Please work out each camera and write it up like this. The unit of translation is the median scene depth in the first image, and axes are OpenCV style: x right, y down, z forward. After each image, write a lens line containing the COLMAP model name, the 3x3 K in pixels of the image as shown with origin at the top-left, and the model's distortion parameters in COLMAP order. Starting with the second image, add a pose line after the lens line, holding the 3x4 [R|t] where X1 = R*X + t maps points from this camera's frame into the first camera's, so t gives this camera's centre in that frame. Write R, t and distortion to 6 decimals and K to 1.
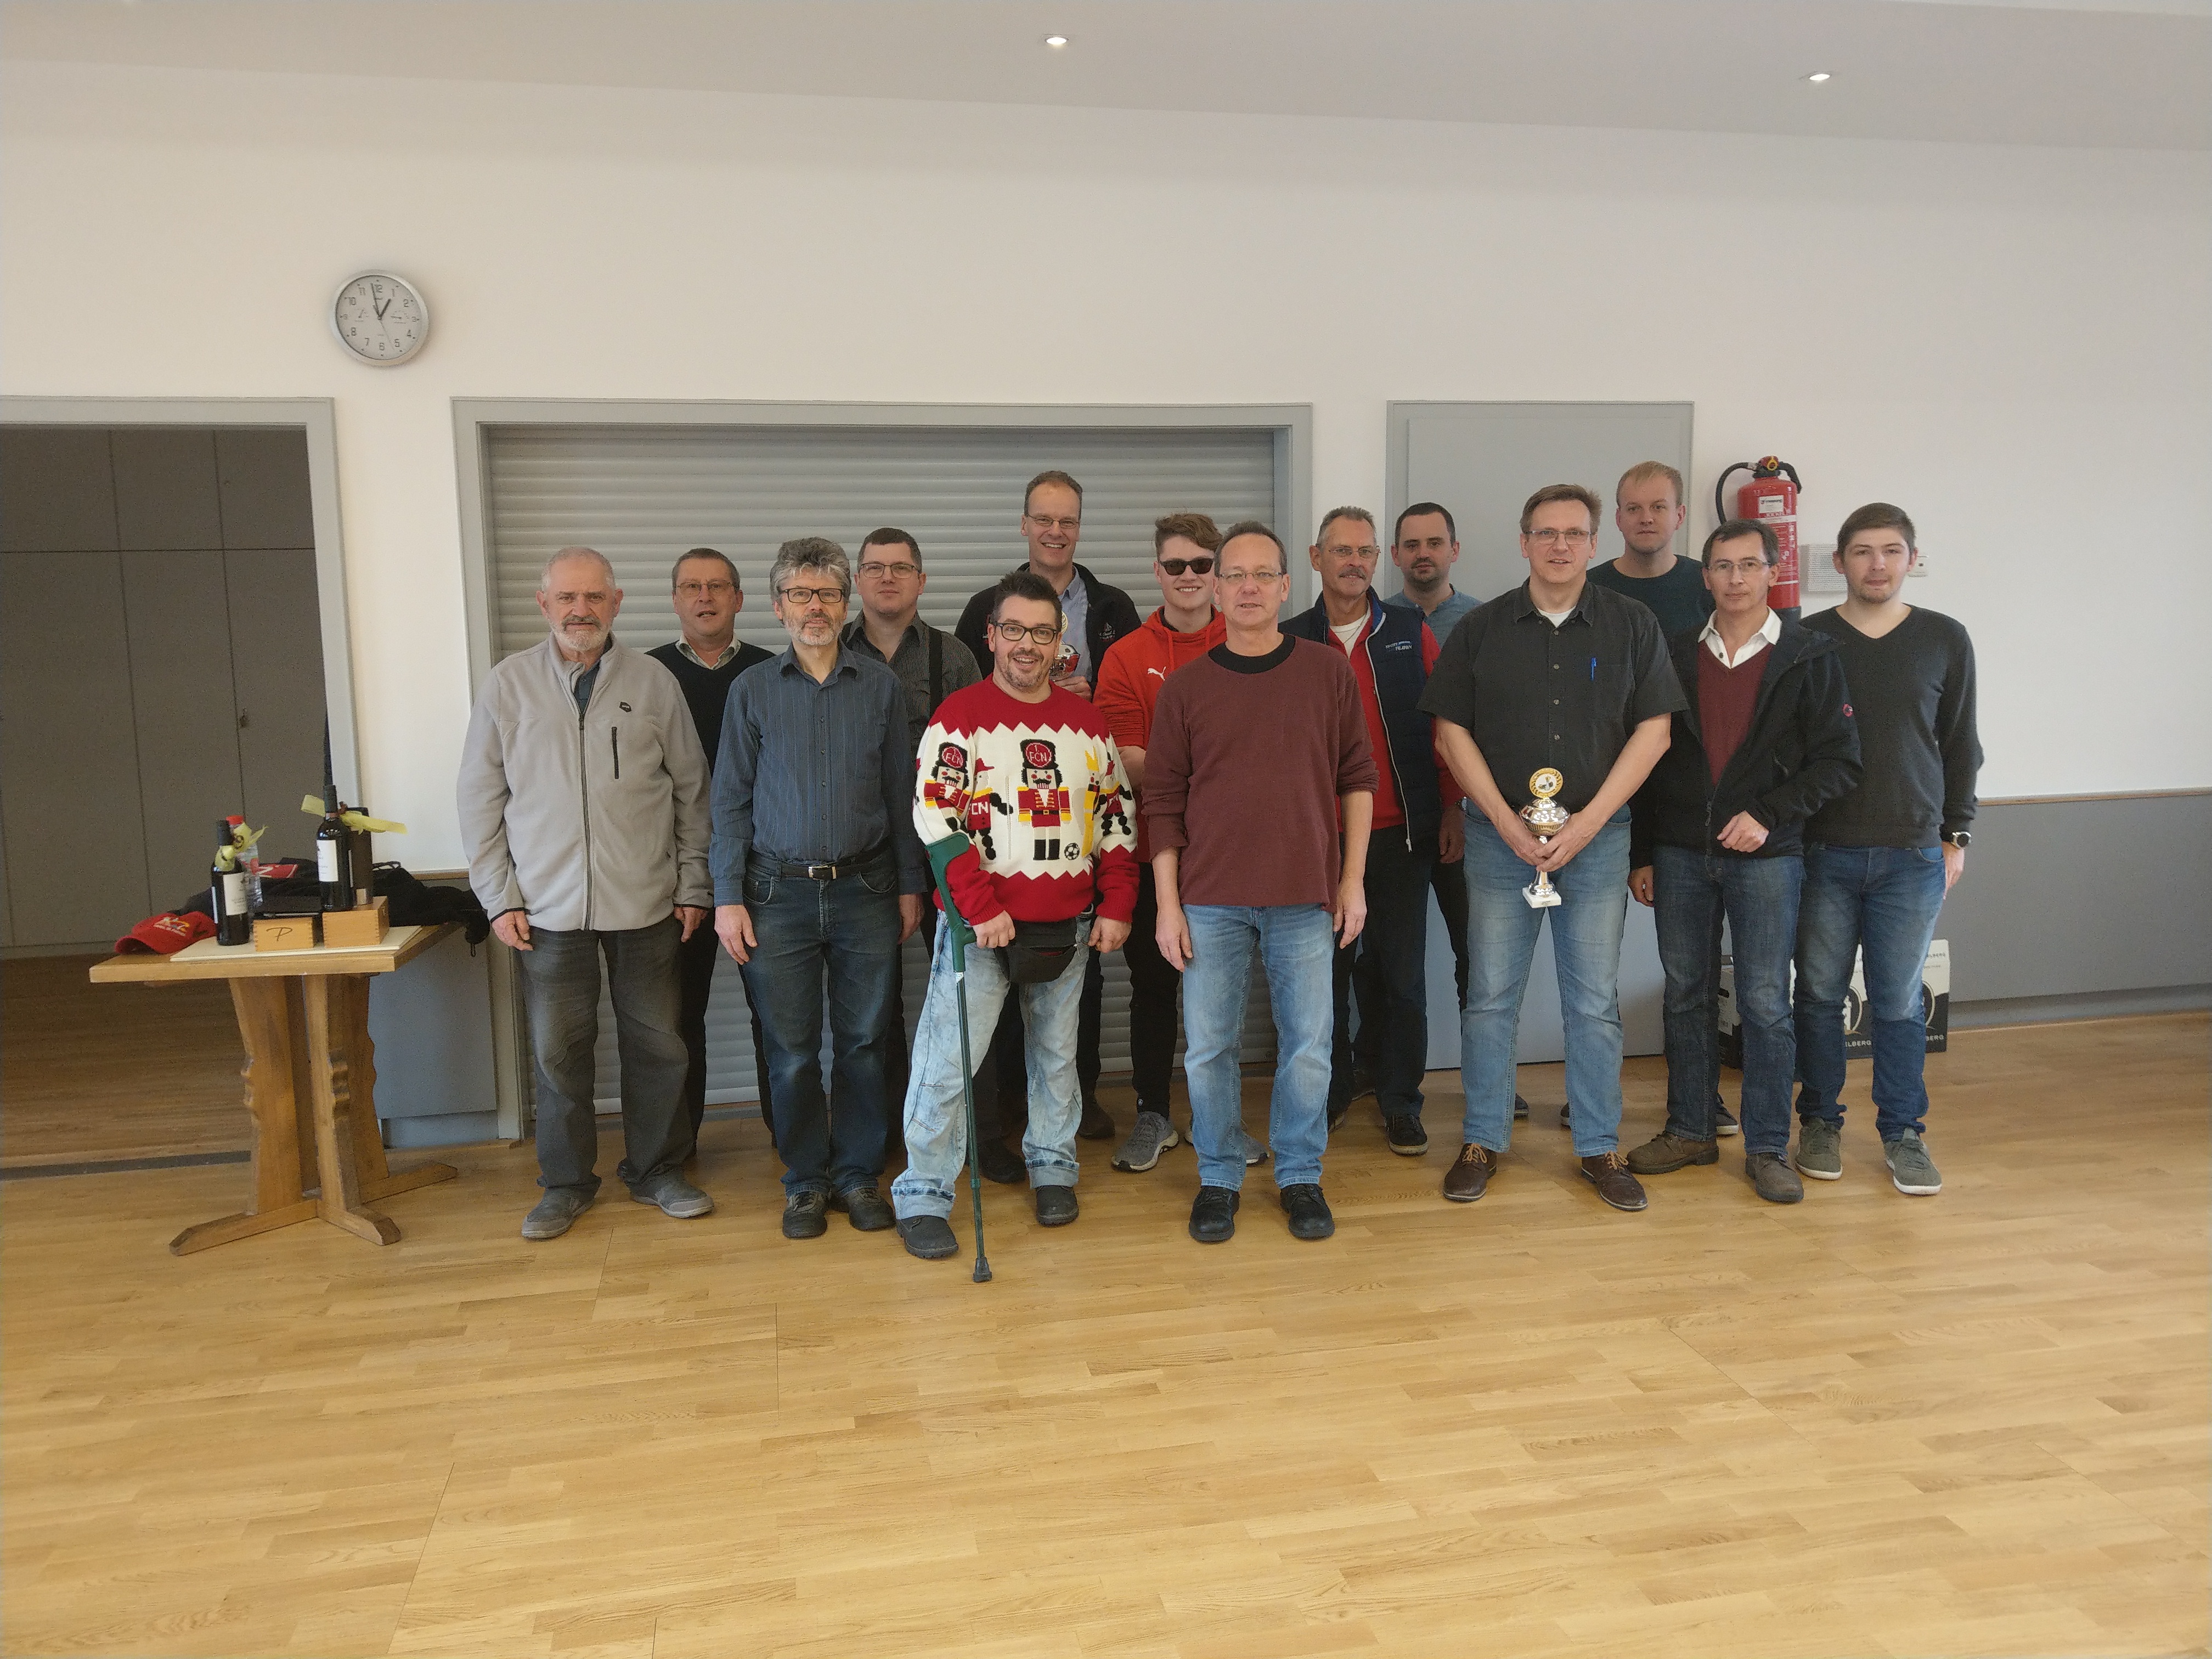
lens RADIAL K [[1651.8, 0, 1106.0], [0, 1651.8, 829.5], [0, 0, 1]] dist [0.000691, -0.003897]
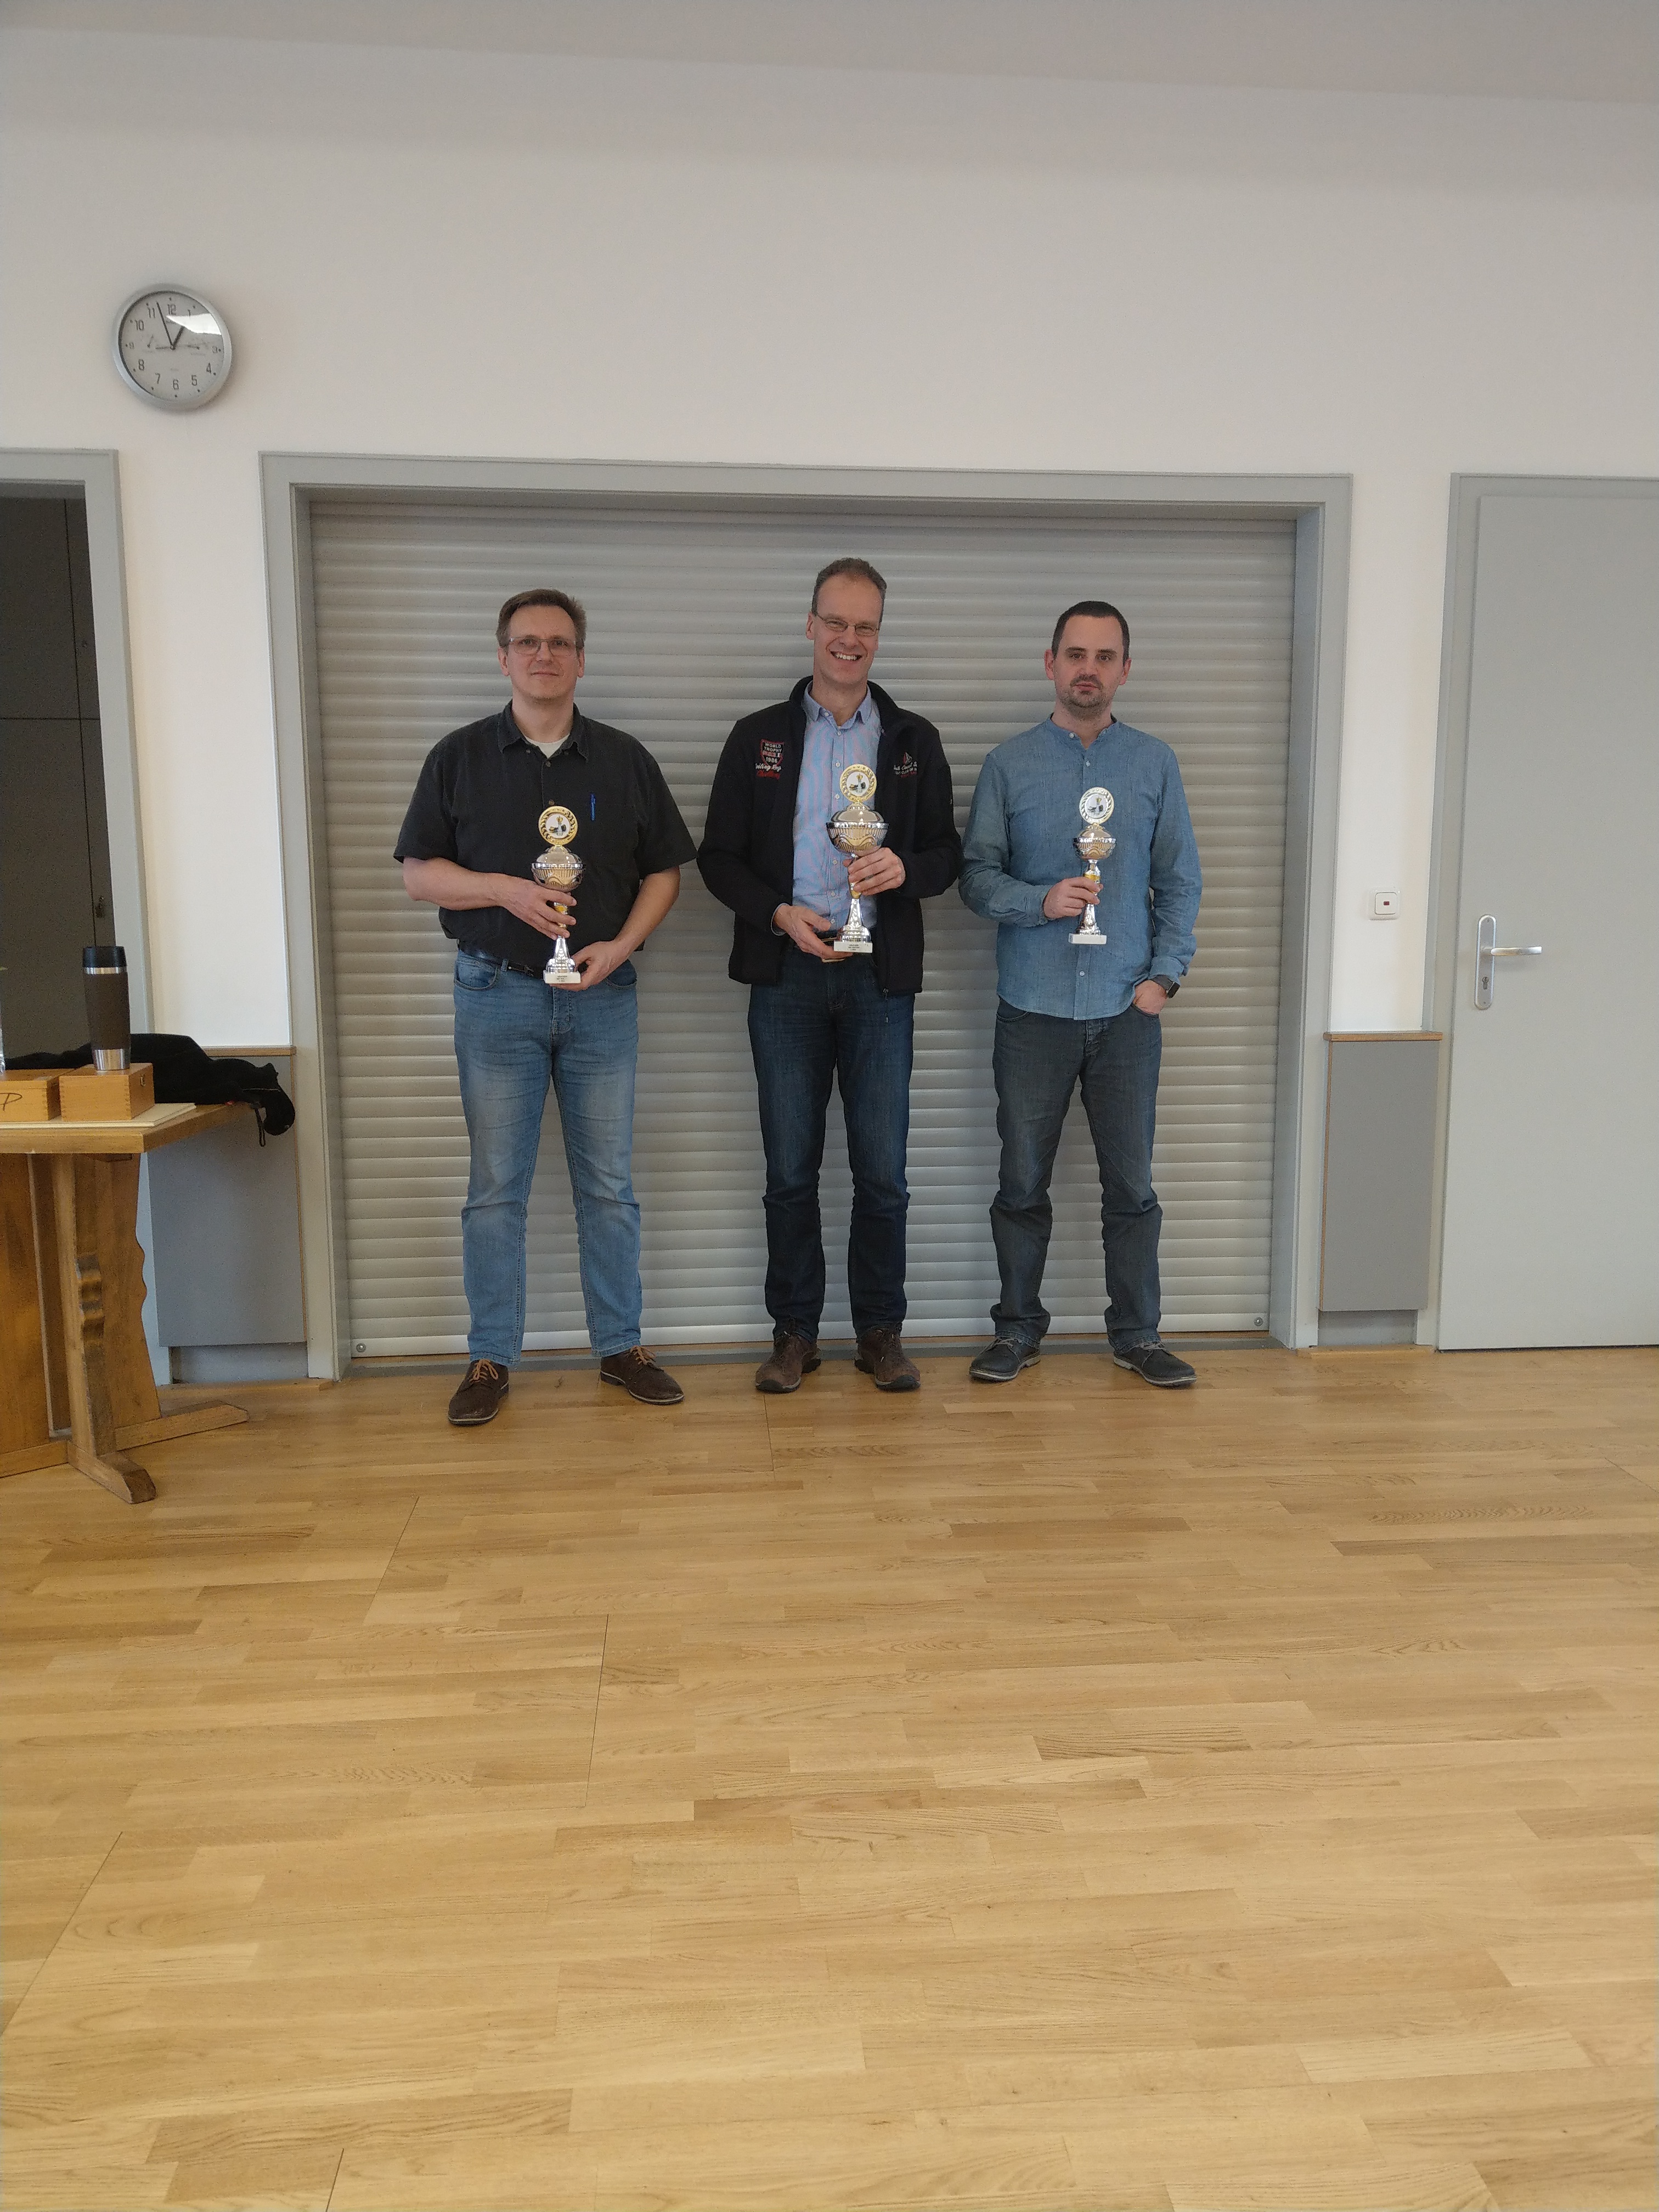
lens RADIAL K [[1651.8, 0, 829.5], [0, 1651.8, 1106.0], [0, 0, 1]] dist [0.000691, -0.003897]
pose [[0.992312, 0.027999, -0.120549, -0.021359], [-0.027737, 0.999608, 0.003852, 0.060876], [0.120609, -0.000479, 0.992700, 0.315505]]
